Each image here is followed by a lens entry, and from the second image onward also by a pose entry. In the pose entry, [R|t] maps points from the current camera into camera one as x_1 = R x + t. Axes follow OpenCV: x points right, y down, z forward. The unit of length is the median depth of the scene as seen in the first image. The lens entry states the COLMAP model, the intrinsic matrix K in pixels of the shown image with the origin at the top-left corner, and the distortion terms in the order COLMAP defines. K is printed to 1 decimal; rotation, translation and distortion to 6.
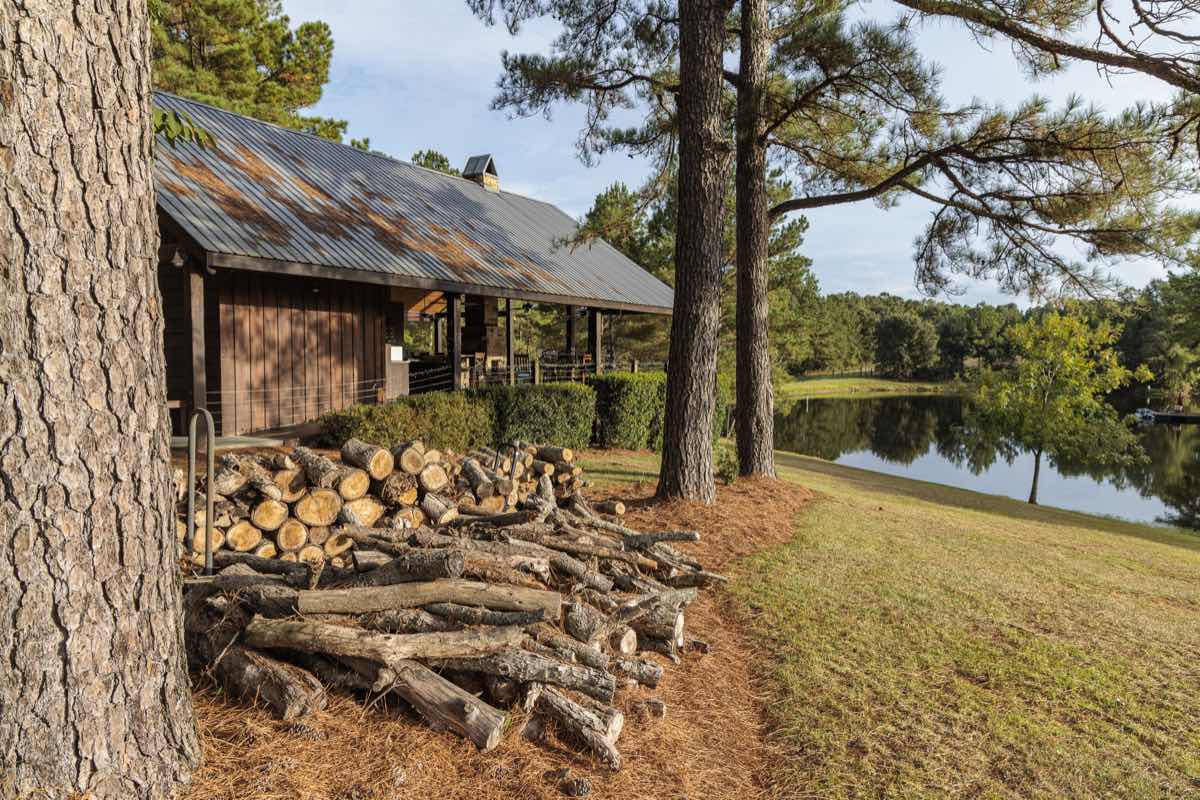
lens RADIAL K [[811.8, 0, 600.0], [0, 811.8, 400.0], [0, 0, 1]] dist [0.005534, -0.000291]
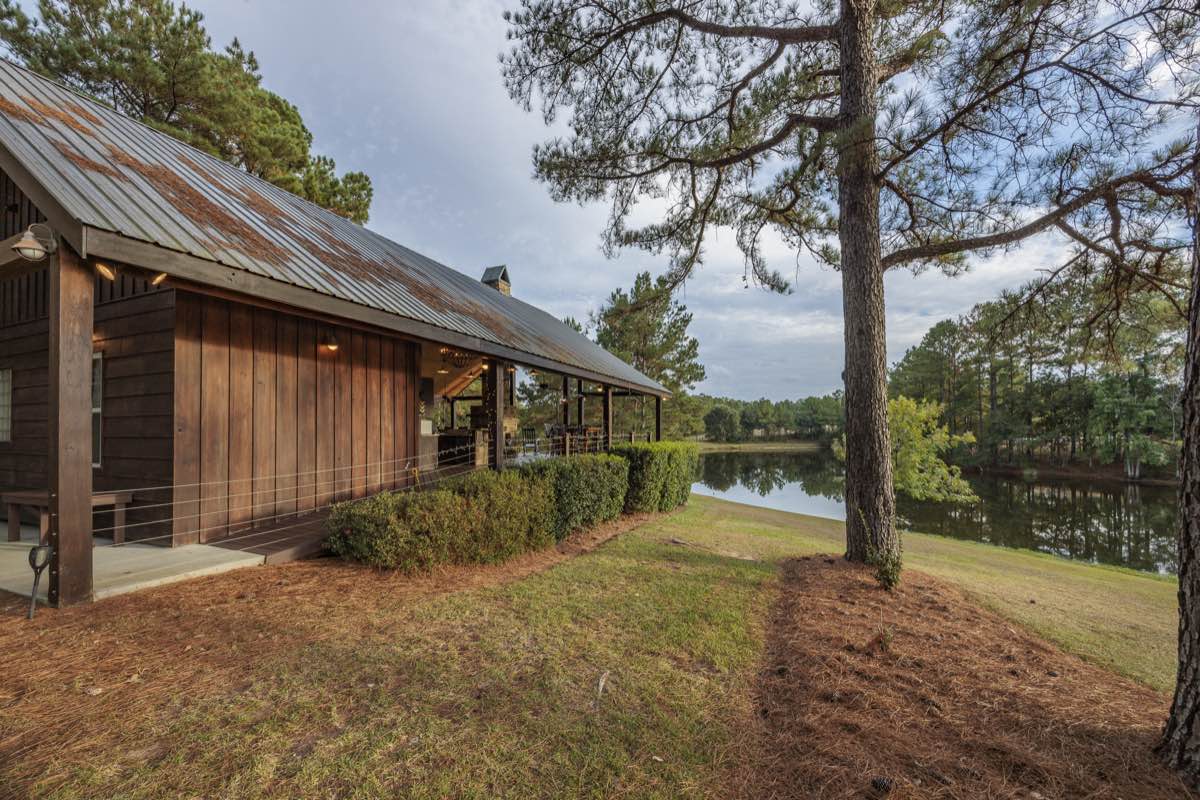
lens RADIAL K [[450.8, 0, 593.8], [0, 450.8, 423.2], [0, 0, 1]] dist [-0.002920, -0.000100]
pose [[0.990579, -0.005535, 0.136832, -0.134964], [0.015079, 0.997516, -0.068809, -0.022040], [-0.136112, 0.070224, 0.988202, 0.459023]]
